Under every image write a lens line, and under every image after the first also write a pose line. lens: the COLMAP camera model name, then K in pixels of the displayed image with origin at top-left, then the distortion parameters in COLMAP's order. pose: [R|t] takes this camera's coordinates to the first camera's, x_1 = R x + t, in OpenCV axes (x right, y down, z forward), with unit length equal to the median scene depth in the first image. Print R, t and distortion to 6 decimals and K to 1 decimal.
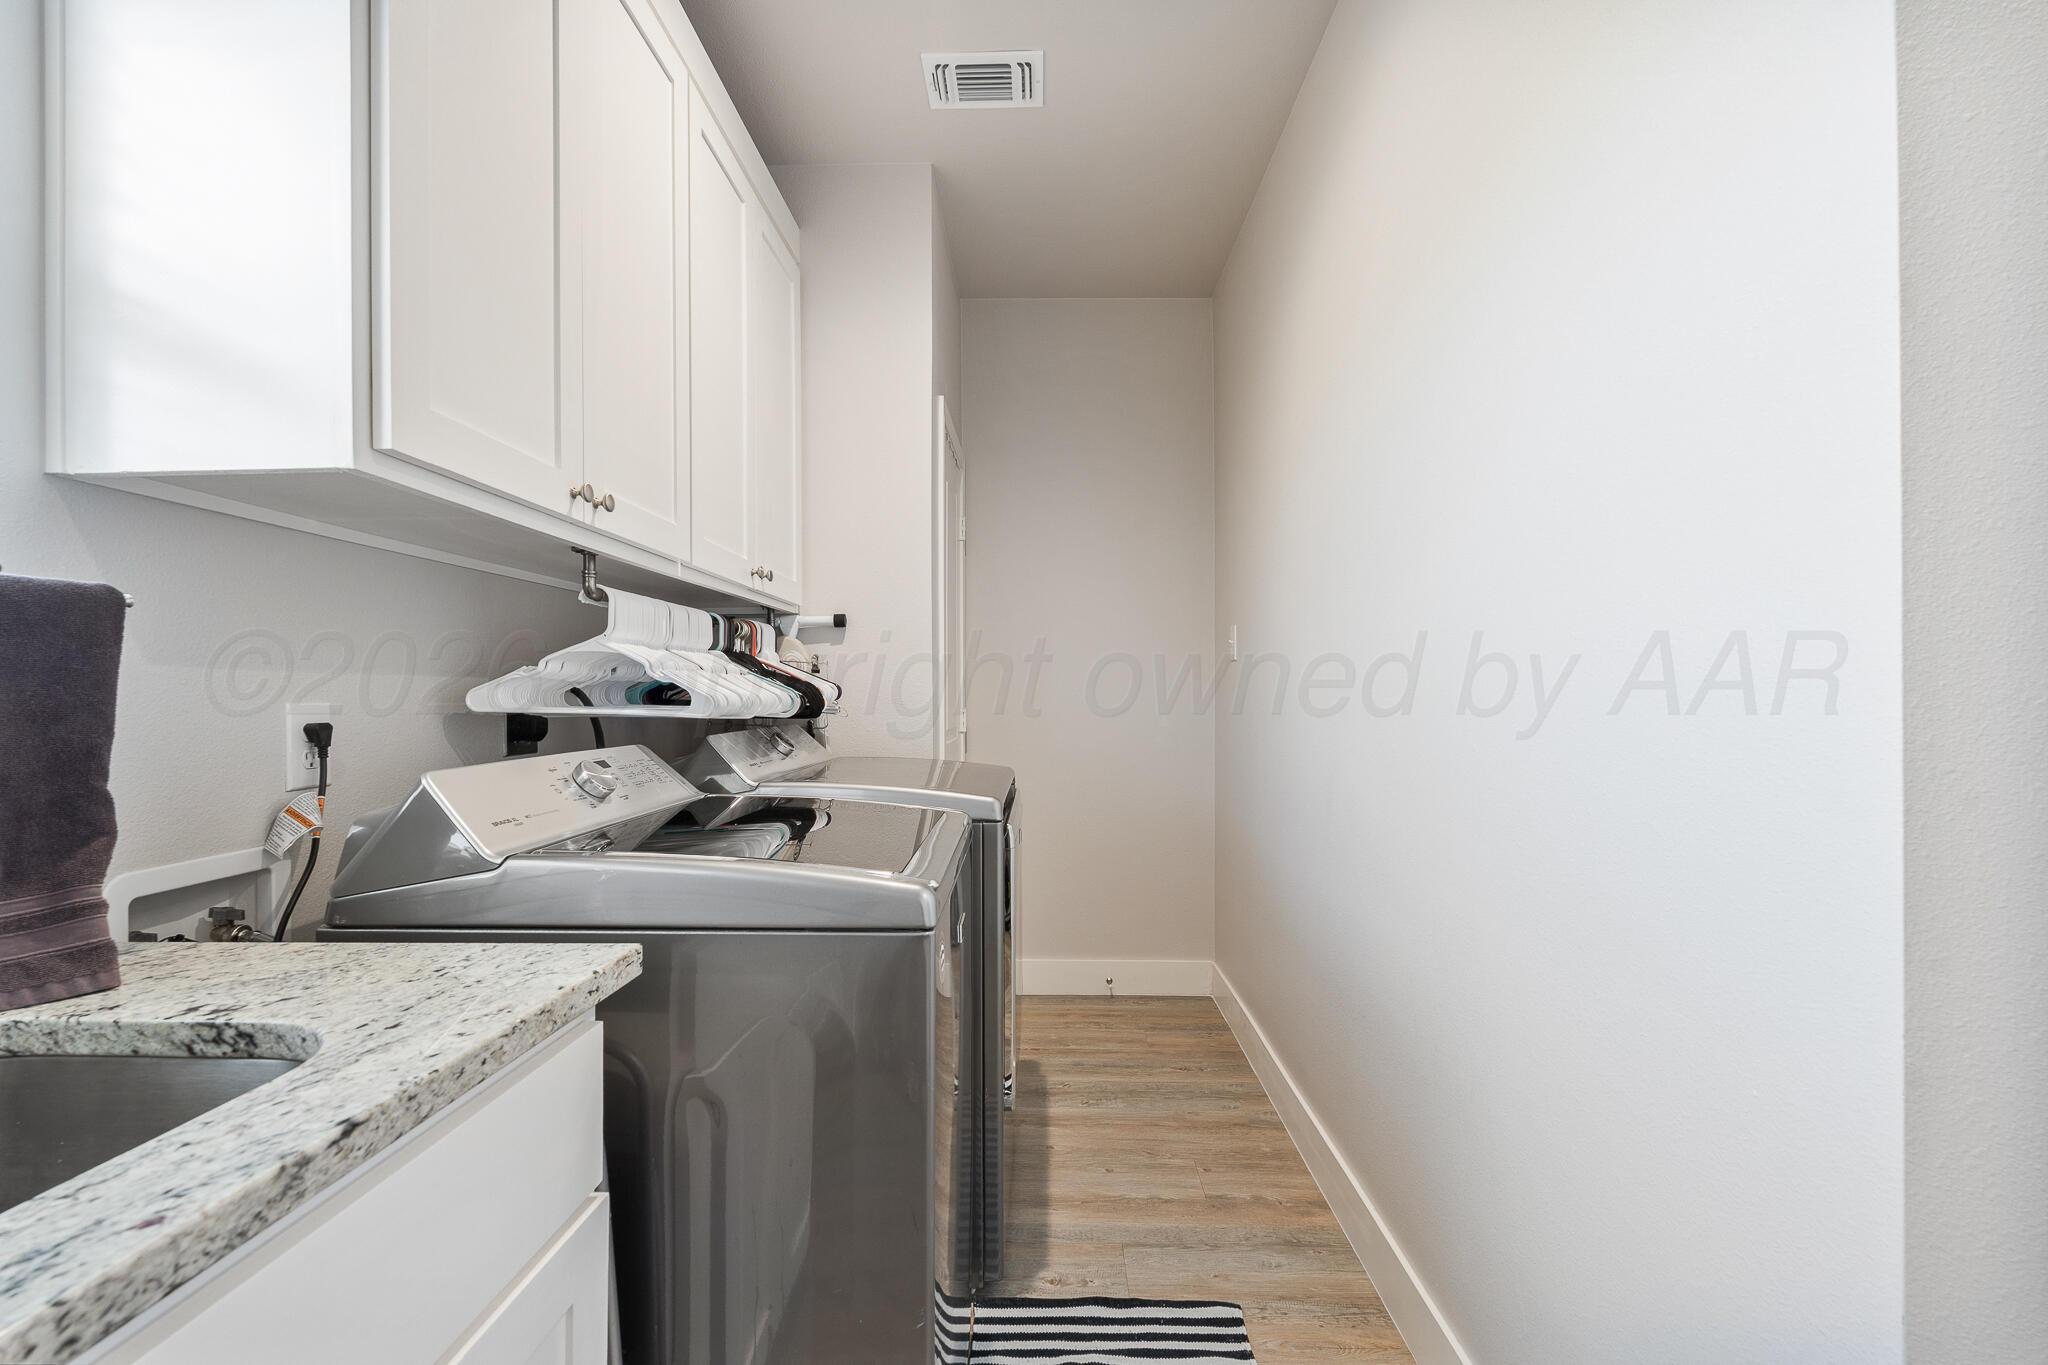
lens RADIAL K [[903.2, 0, 1027.0], [0, 903.2, 684.7], [0, 0, 1]] dist [-0.005462, 0.001029]
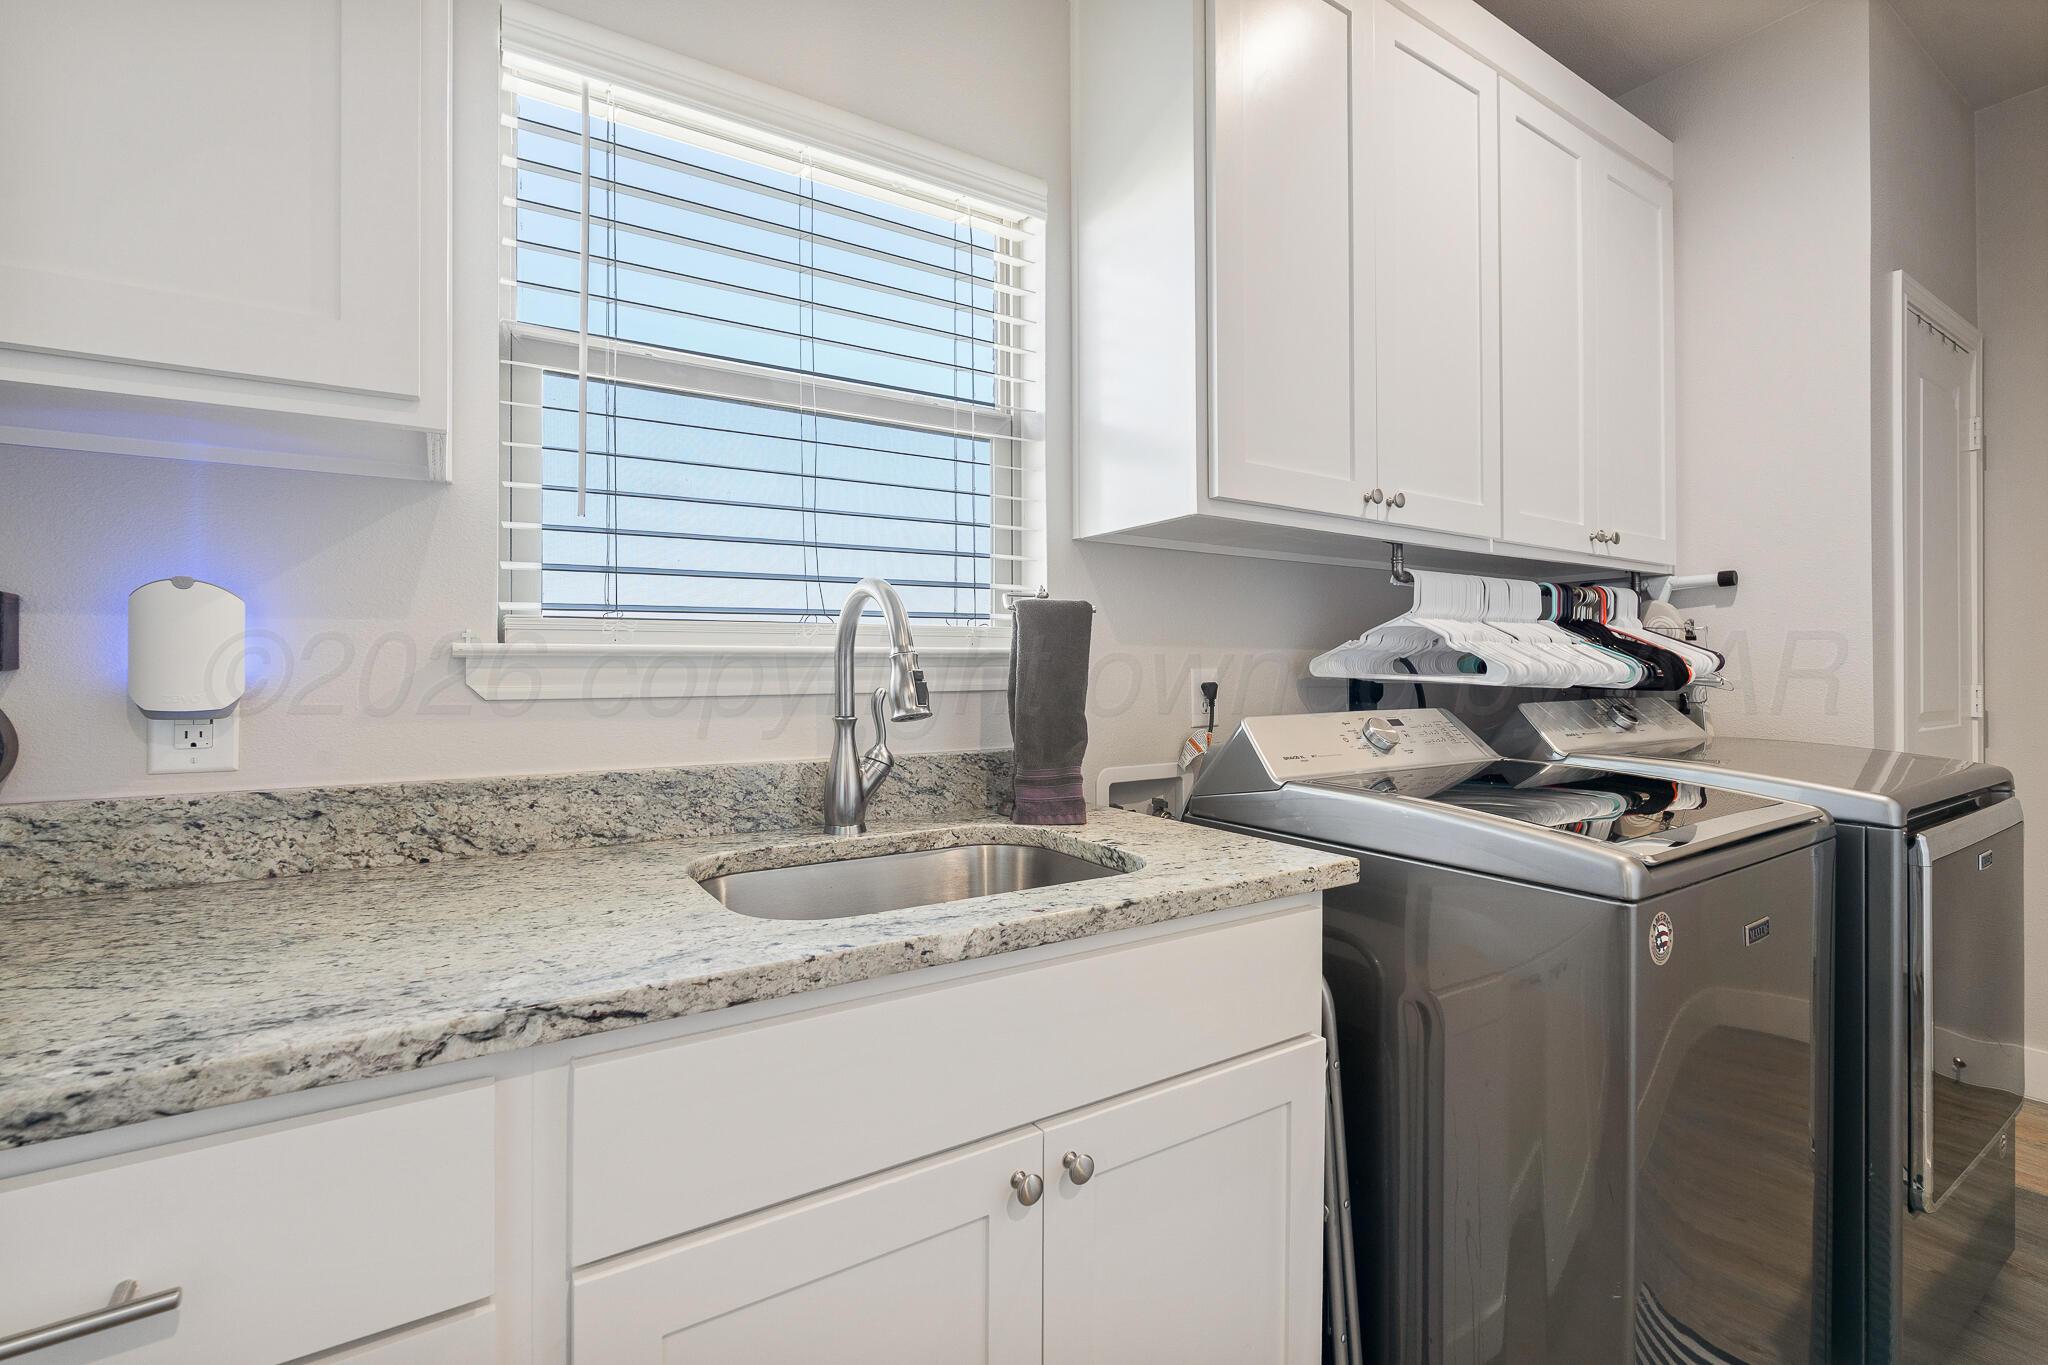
lens RADIAL K [[903.2, 0, 1025.3], [0, 903.2, 649.9], [0, 0, 1]] dist [-0.005462, 0.001029]
pose [[0.567574, -0.010081, -0.823261, 0.238203], [0.005525, 0.999949, -0.008436, 0.000566], [0.823304, 0.000239, 0.567601, -0.073155]]
